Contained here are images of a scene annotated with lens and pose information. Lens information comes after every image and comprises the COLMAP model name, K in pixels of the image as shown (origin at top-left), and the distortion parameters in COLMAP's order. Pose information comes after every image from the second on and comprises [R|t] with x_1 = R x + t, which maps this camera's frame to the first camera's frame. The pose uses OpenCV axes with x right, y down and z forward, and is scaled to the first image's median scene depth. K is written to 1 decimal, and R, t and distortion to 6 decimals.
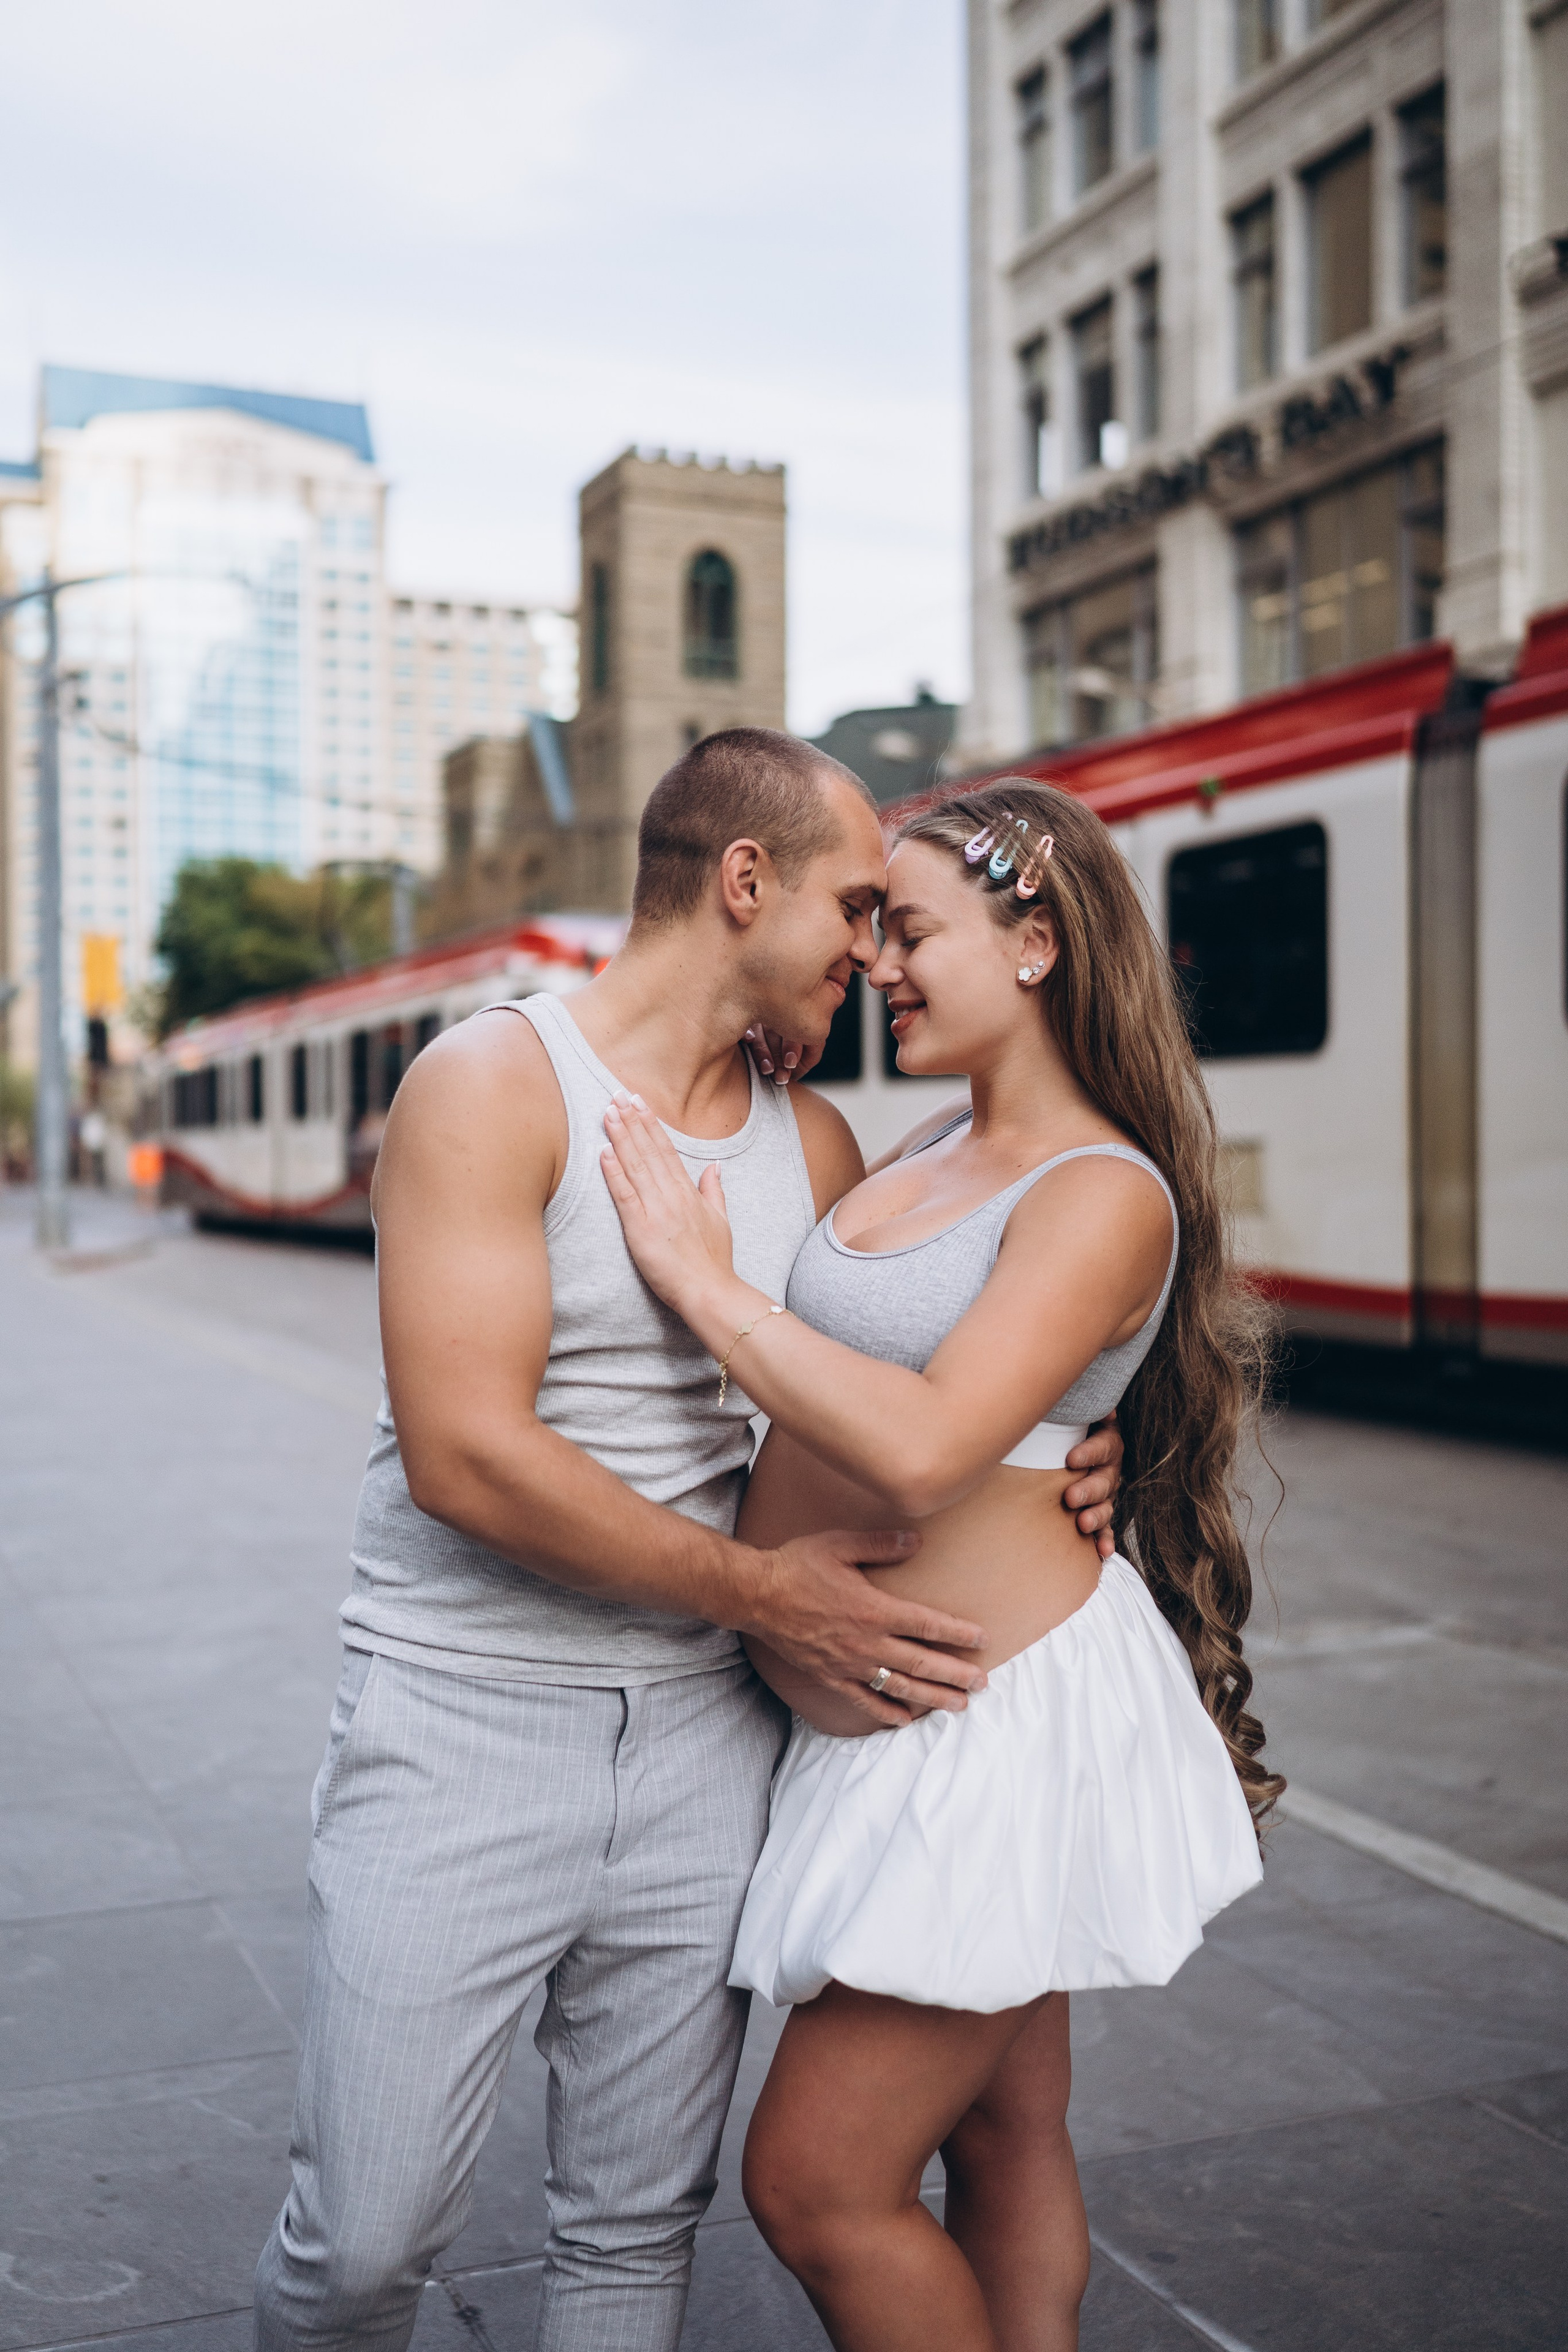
lens RADIAL K [[2363.0, 0, 784.0], [0, 2363.0, 1176.0], [0, 0, 1]] dist [0.001437, 0.003191]
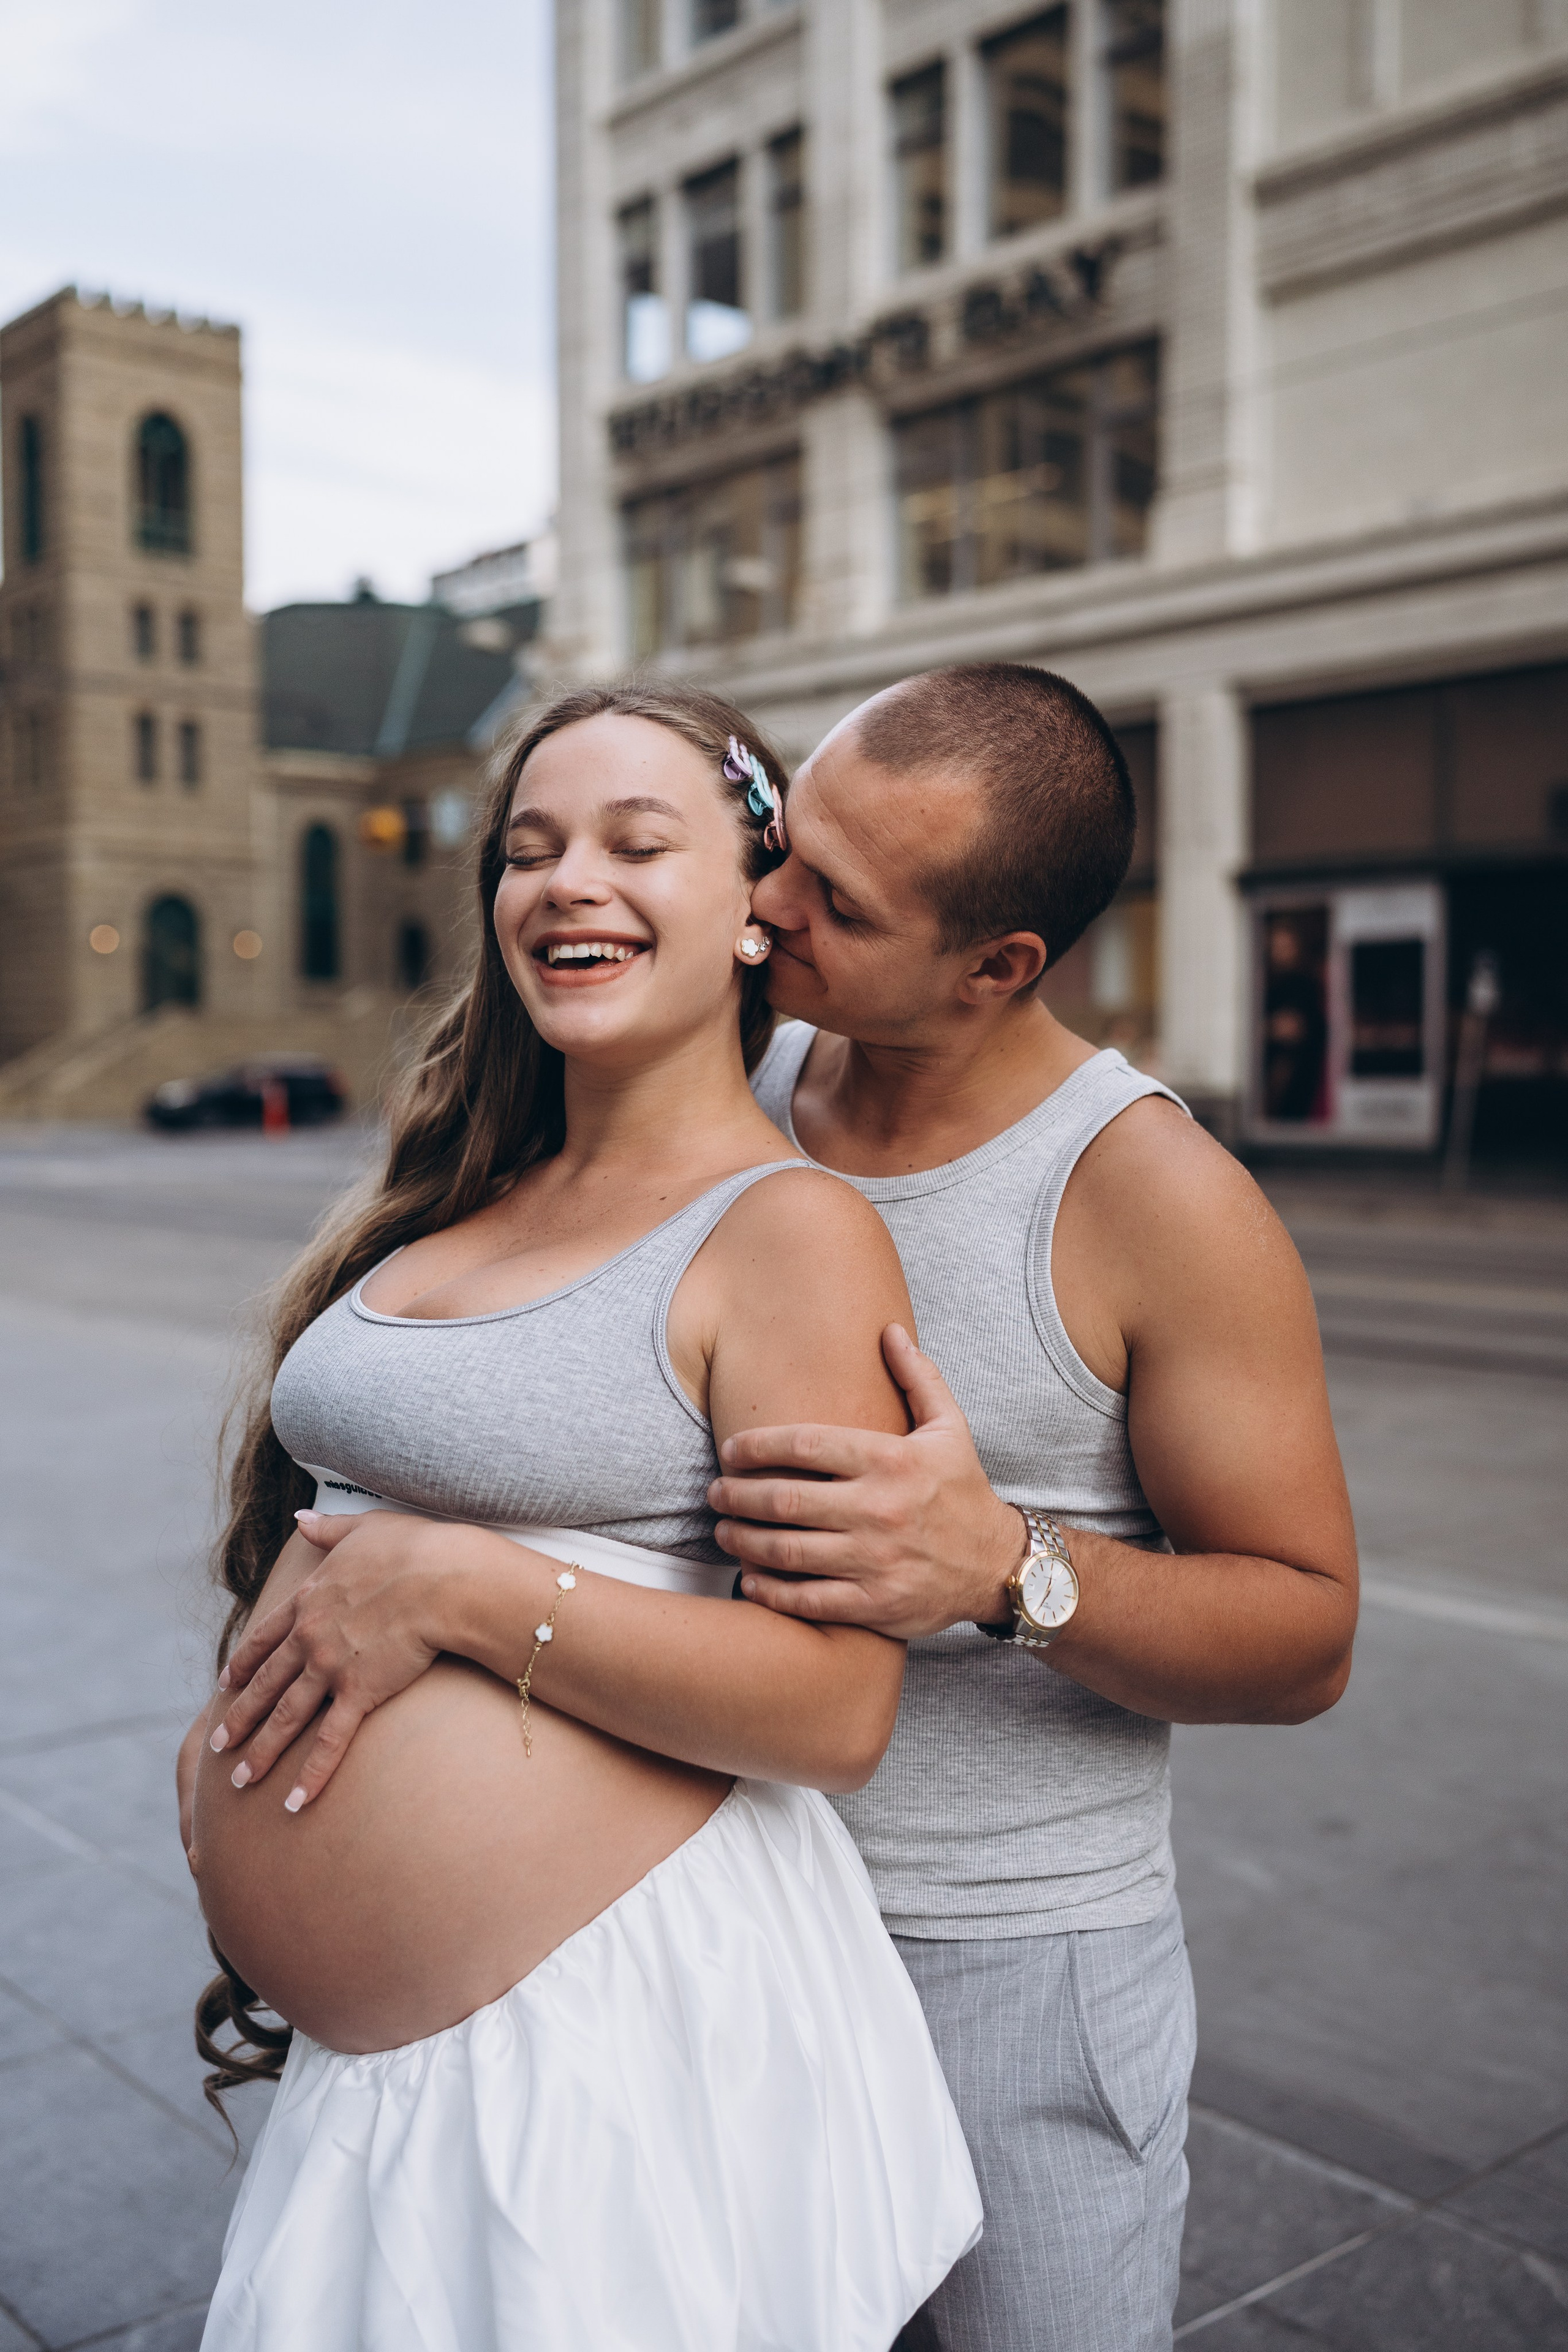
lens RADIAL K [[2300.8, 0, 784.0], [0, 2300.8, 1176.0], [0, 0, 1]] dist [0.004317, 0.025253]
pose [[0.953758, -0.011090, 0.300369, -0.120685], [-0.000517, 0.999257, 0.038537, -0.006353], [-0.300574, -0.036910, 0.953044, 0.110703]]
